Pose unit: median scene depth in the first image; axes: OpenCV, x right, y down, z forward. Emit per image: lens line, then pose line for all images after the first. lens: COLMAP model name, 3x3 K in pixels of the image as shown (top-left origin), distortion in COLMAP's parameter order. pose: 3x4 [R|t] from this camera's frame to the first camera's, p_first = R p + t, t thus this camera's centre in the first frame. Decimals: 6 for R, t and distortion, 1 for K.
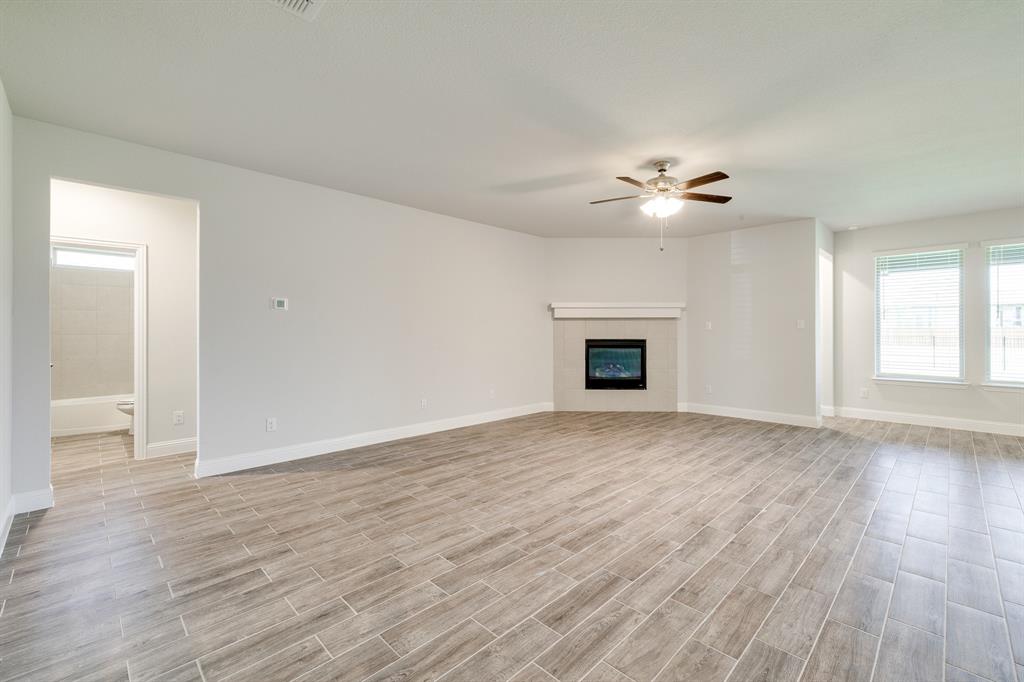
lens RADIAL K [[429.8, 0, 508.7], [0, 429.8, 331.9], [0, 0, 1]] dist [0.001101, 0.000253]
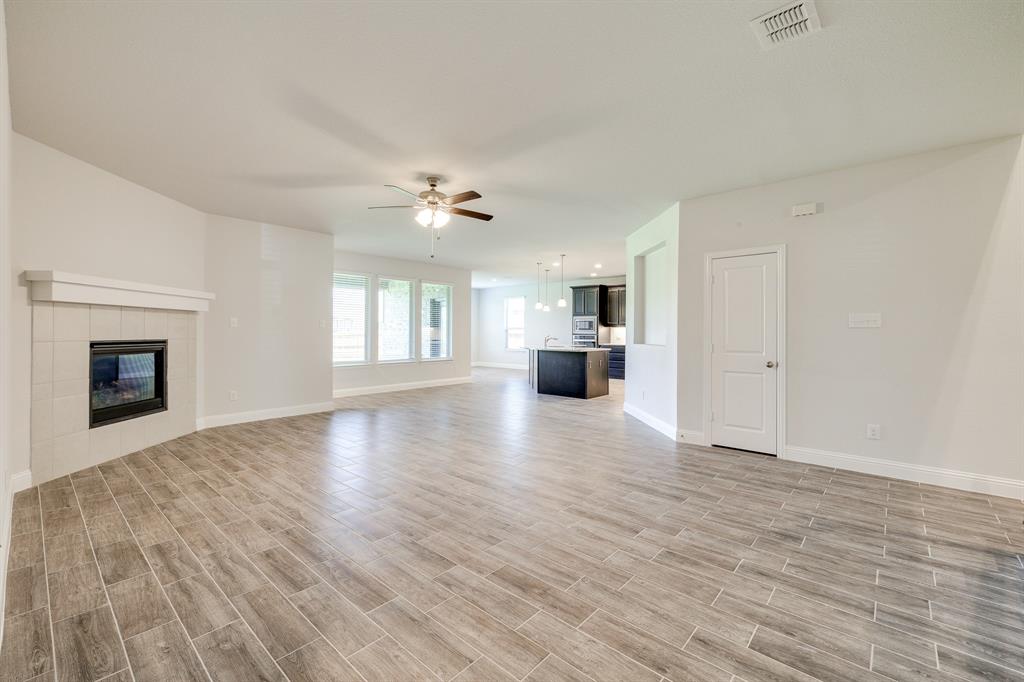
lens RADIAL K [[437.1, 0, 505.1], [0, 437.1, 330.7], [0, 0, 1]] dist [0.001591, 0.000470]
pose [[-0.055614, 0.002509, 0.998449, -0.962920], [-0.004307, 0.999987, -0.002753, 0.004066], [-0.998443, -0.004453, -0.055603, 1.075734]]
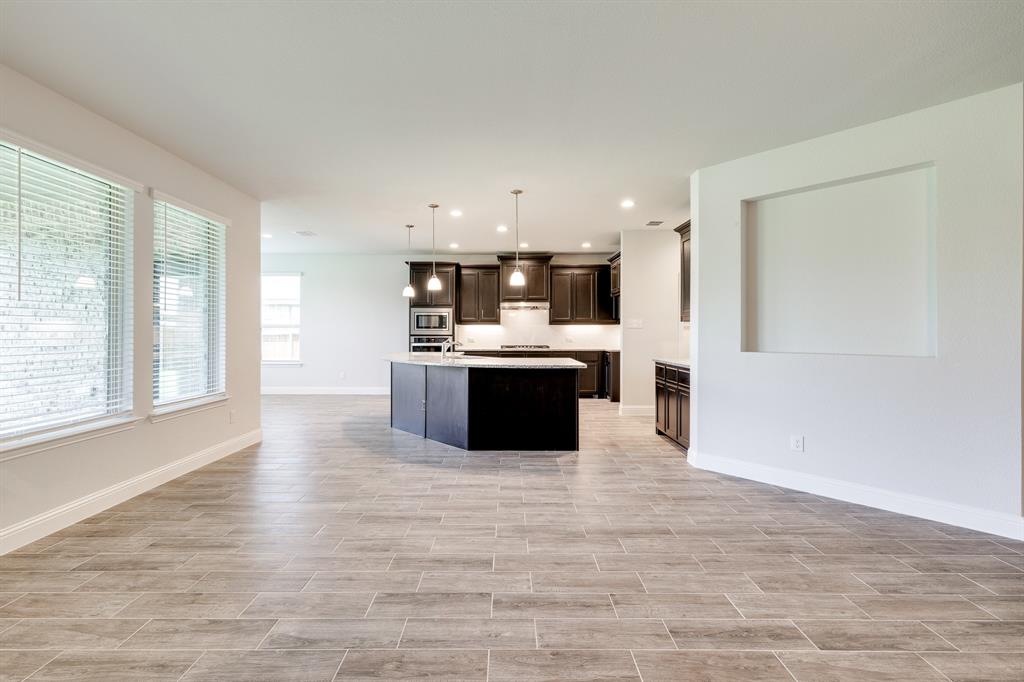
lens RADIAL K [[429.8, 0, 508.7], [0, 429.8, 331.9], [0, 0, 1]] dist [0.001101, 0.000253]
pose [[-0.718768, 0.001248, 0.695248, 0.738802], [0.000012, 0.999998, -0.001784, 0.005990], [-0.695250, -0.001274, -0.718767, 1.641883]]
